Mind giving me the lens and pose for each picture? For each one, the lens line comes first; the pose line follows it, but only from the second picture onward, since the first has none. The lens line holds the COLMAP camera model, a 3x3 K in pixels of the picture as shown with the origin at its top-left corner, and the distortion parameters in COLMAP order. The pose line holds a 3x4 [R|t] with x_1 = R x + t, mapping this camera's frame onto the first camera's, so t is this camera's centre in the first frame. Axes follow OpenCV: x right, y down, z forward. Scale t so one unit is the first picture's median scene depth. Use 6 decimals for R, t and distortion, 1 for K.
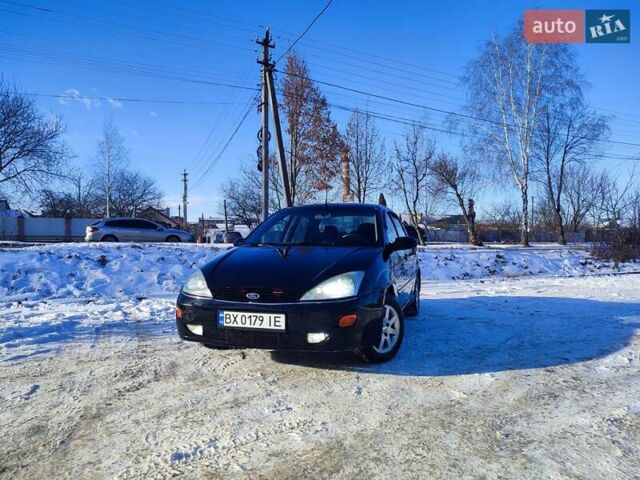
lens RADIAL K [[468.5, 0, 320.0], [0, 468.5, 240.0], [0, 0, 1]] dist [0.002395, 0.001909]
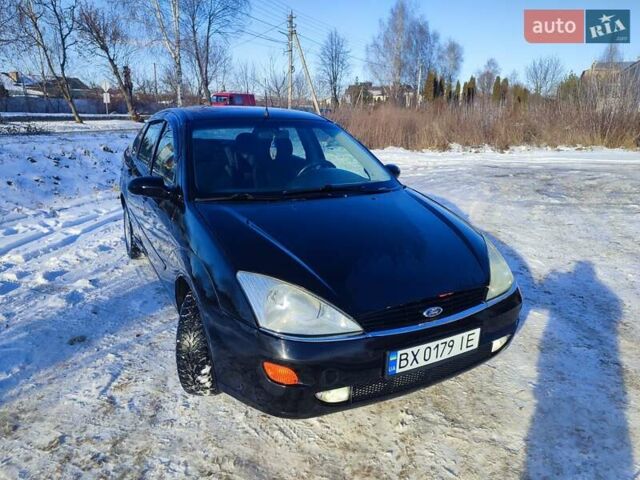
lens RADIAL K [[468.5, 0, 320.0], [0, 468.5, 240.0], [0, 0, 1]] dist [0.002395, 0.001909]
pose [[0.666913, -0.188089, 0.721006, -0.123321], [-0.022972, 0.961967, 0.272198, -0.024837], [-0.744781, -0.198095, 0.637228, 0.137907]]
